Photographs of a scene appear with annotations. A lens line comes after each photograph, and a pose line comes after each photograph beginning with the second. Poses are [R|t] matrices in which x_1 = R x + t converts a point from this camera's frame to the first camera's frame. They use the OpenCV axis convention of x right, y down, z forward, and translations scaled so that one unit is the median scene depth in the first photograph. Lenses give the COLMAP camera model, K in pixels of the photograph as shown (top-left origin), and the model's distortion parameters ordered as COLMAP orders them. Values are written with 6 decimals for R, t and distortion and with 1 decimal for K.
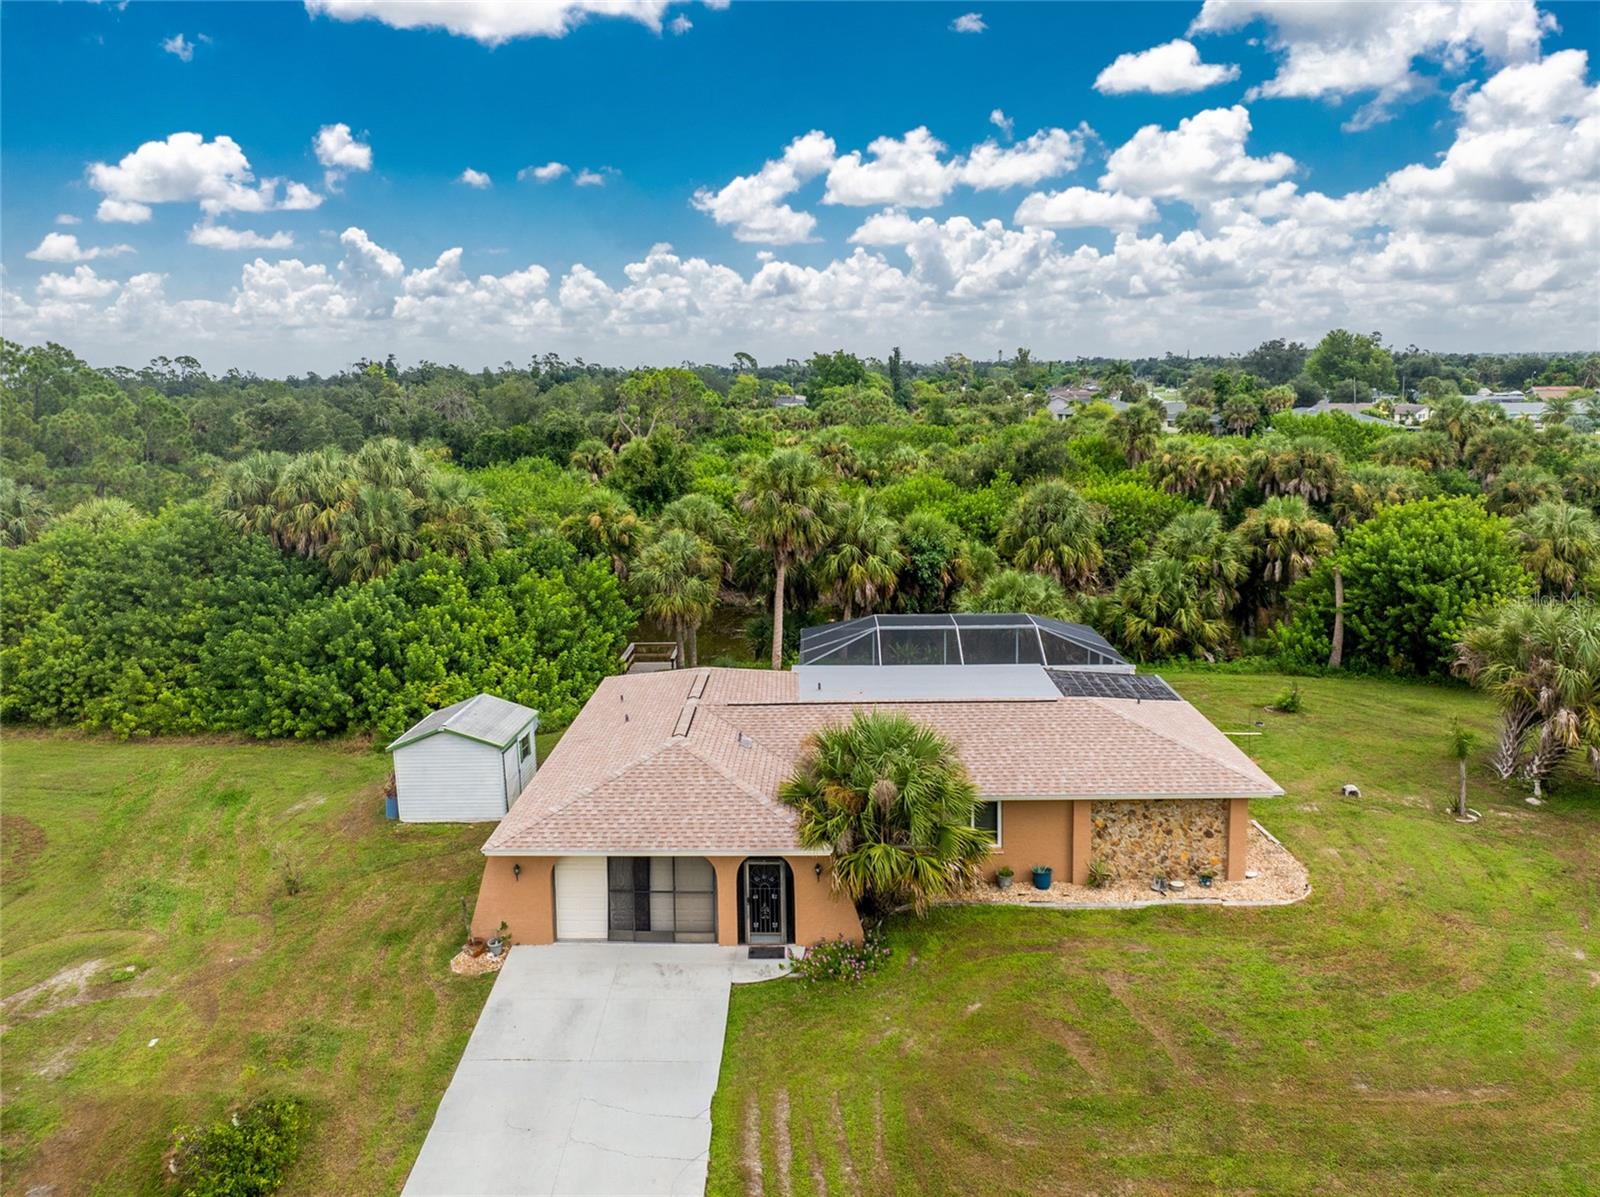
lens RADIAL K [[1281.6, 0, 759.9], [0, 1281.6, 595.9], [0, 0, 1]] dist [-0.017430, -0.041813]
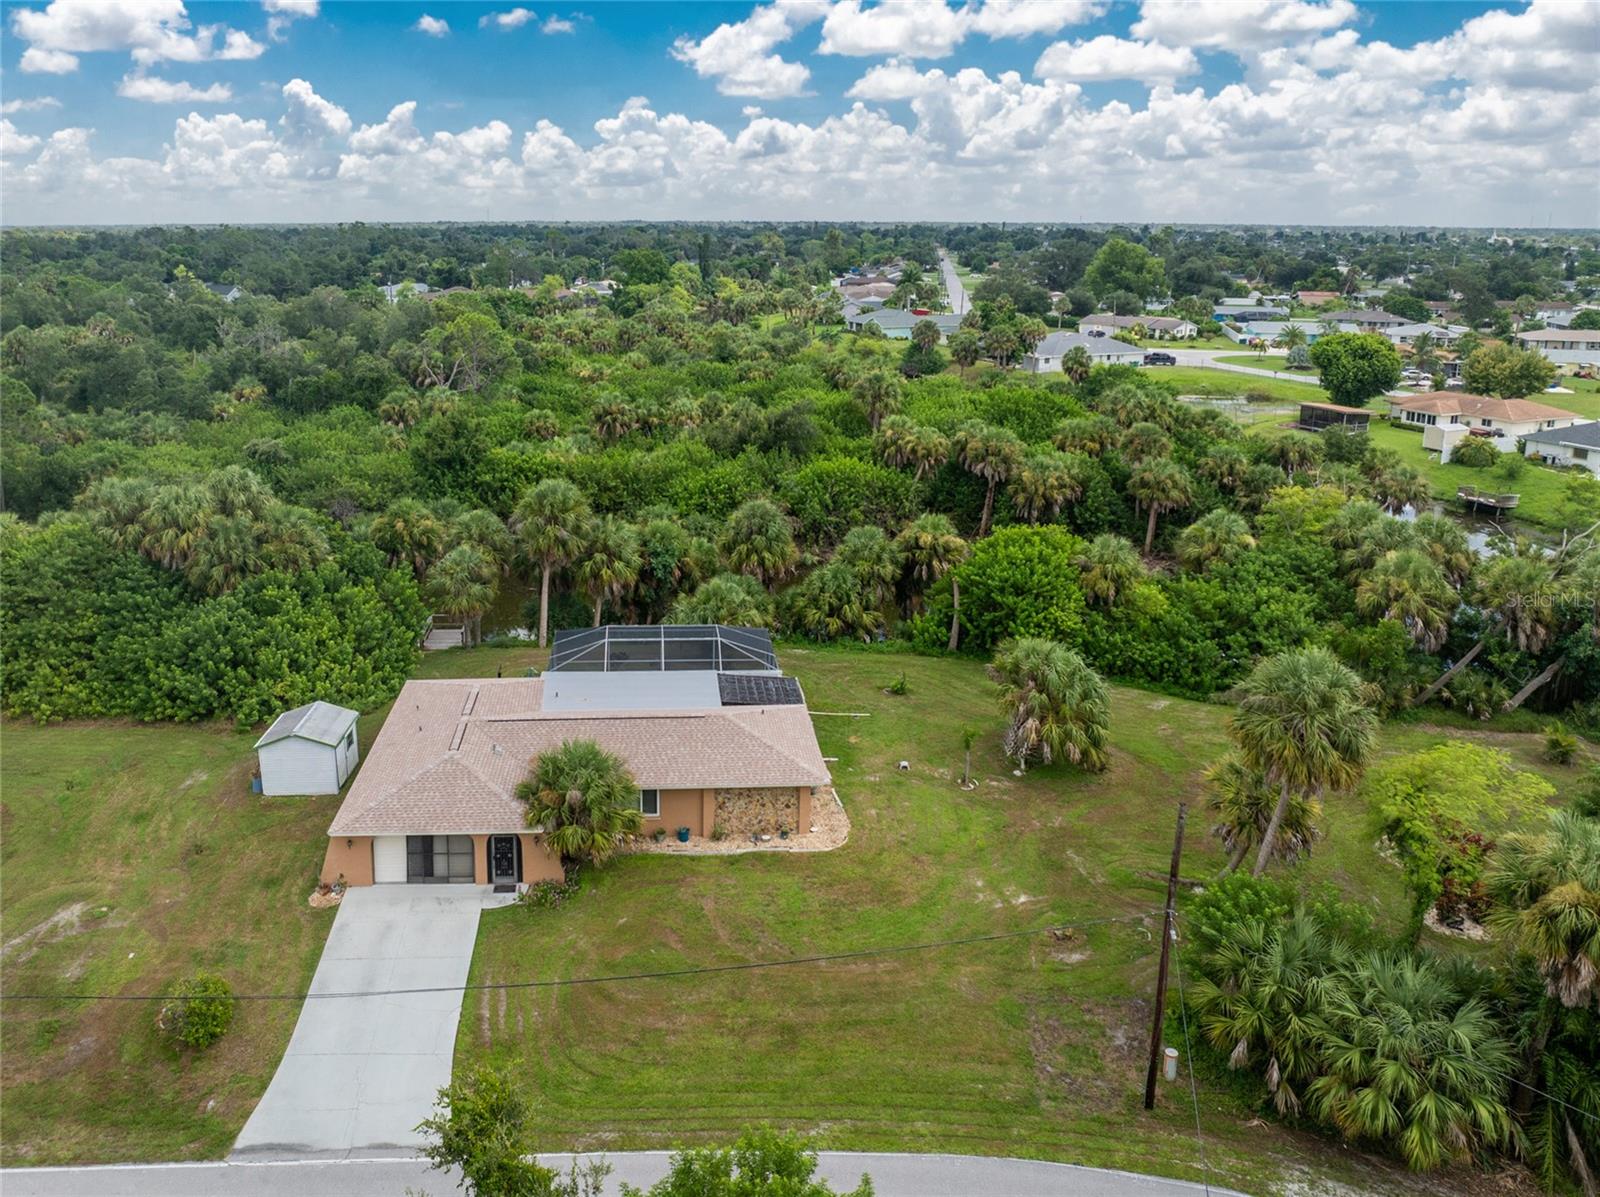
lens RADIAL K [[1281.6, 0, 759.9], [0, 1281.6, 595.9], [0, 0, 1]] dist [-0.017430, -0.041813]
pose [[0.989719, 0.009471, 0.142710, 0.058441], [-0.025242, 0.993709, 0.109113, -0.182908], [-0.140779, -0.111593, 0.983732, -0.404674]]
